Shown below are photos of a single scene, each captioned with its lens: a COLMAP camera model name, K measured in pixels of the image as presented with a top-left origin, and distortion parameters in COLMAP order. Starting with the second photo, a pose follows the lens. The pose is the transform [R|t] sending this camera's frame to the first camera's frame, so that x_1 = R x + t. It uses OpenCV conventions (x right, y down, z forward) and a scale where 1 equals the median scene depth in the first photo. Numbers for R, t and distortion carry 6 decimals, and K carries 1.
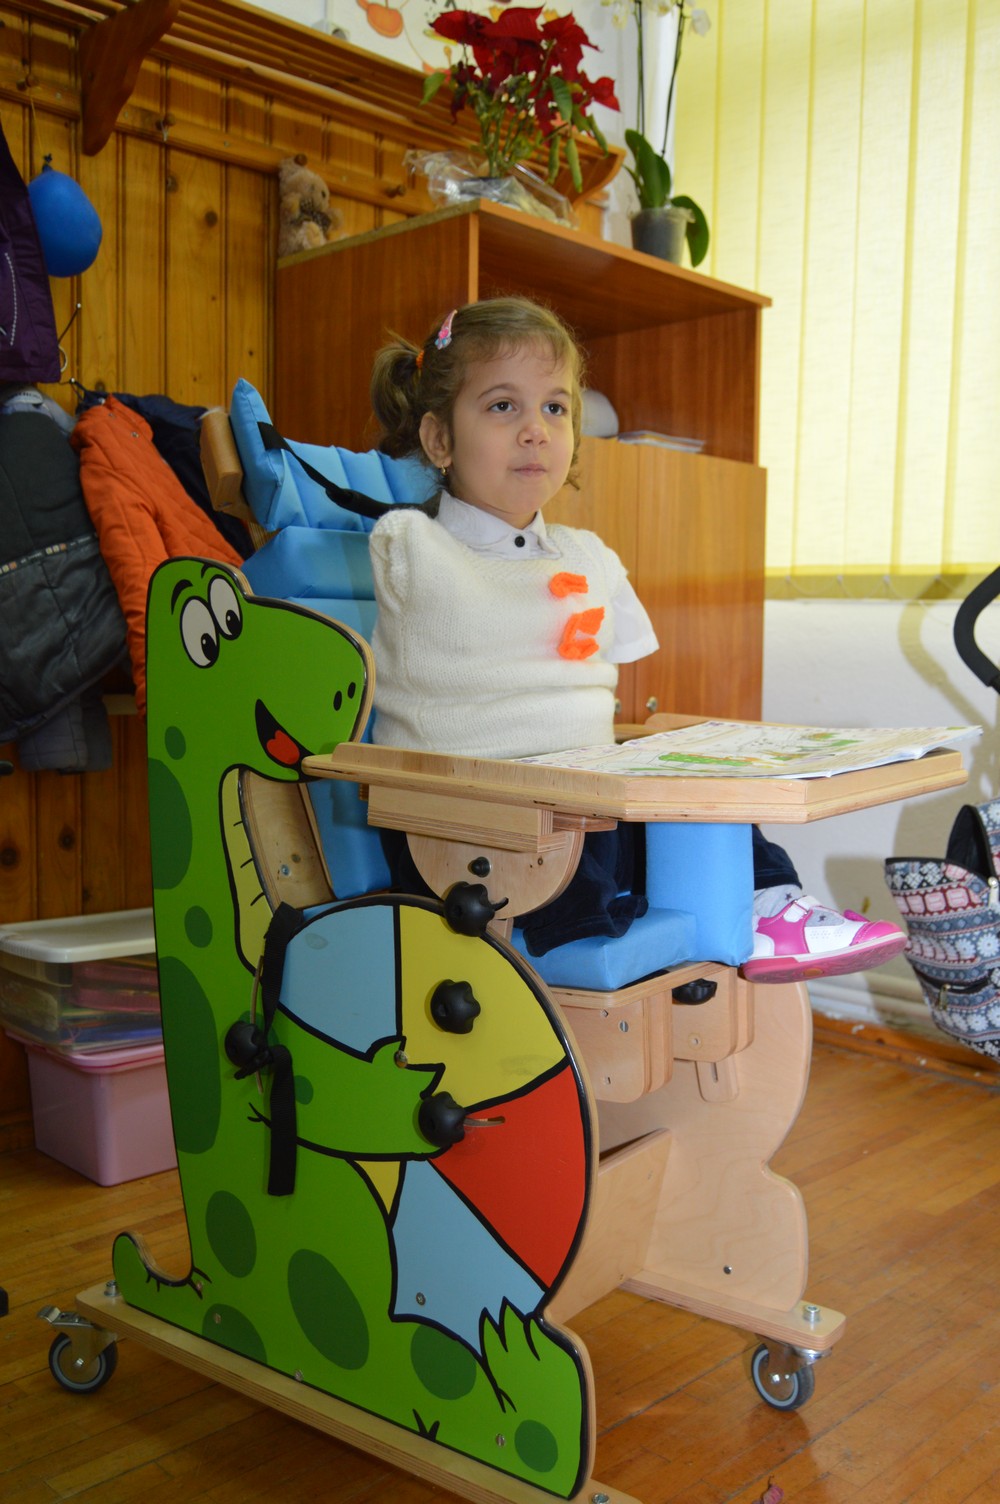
lens RADIAL K [[1445.1, 0, 498.3], [0, 1445.1, 742.3], [0, 0, 1]] dist [0.003069, 0.000000]
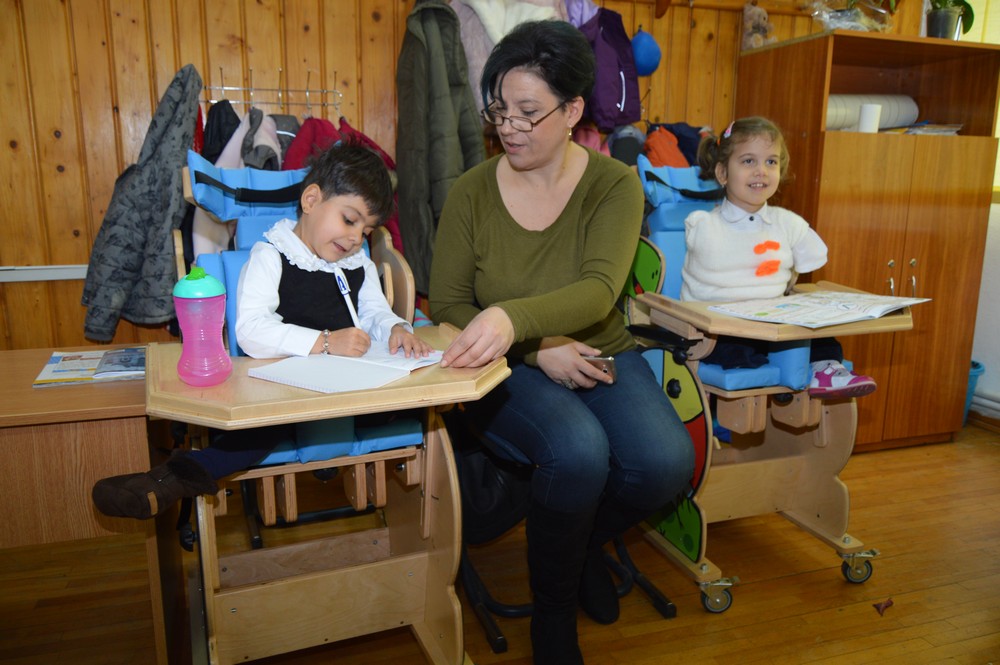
lens RADIAL K [[779.7, 0, 501.1], [0, 779.7, 331.5], [0, 0, 1]] dist [-0.003227, 0.003360]
pose [[0.894785, 0.085698, -0.438196, 0.081863], [-0.027376, 0.990091, 0.137732, -0.070262], [0.445658, -0.111244, 0.888265, -0.274788]]
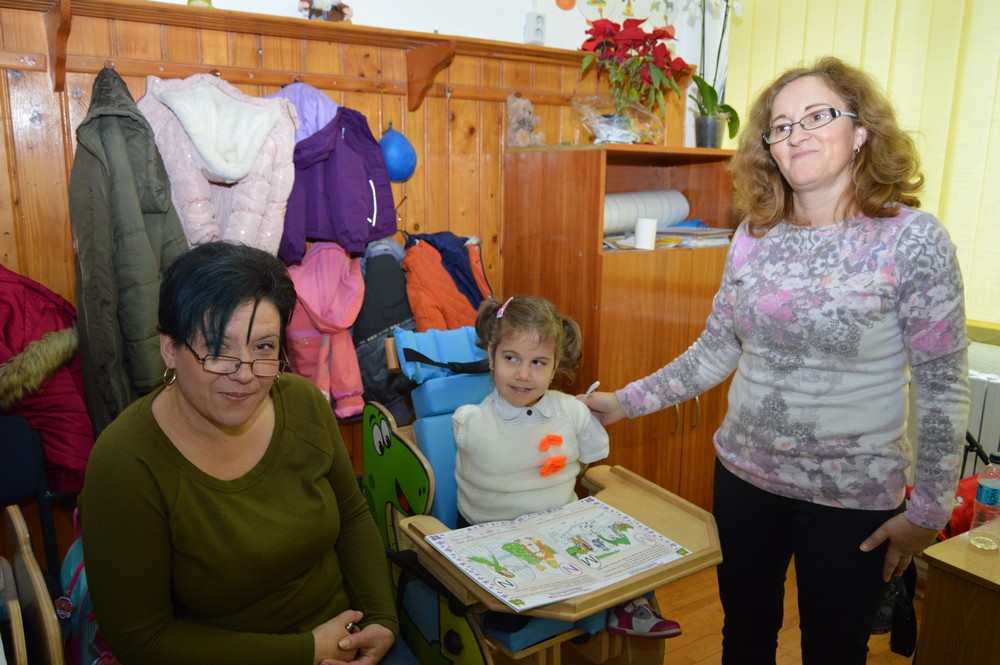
lens RADIAL K [[816.5, 0, 501.0], [0, 816.5, 336.0], [0, 0, 1]] dist [-0.017554, -0.000481]
pose [[0.984195, 0.033970, -0.173801, 0.041727], [-0.011021, 0.991276, 0.131339, -0.241250], [0.176746, -0.127348, 0.975983, -0.102877]]
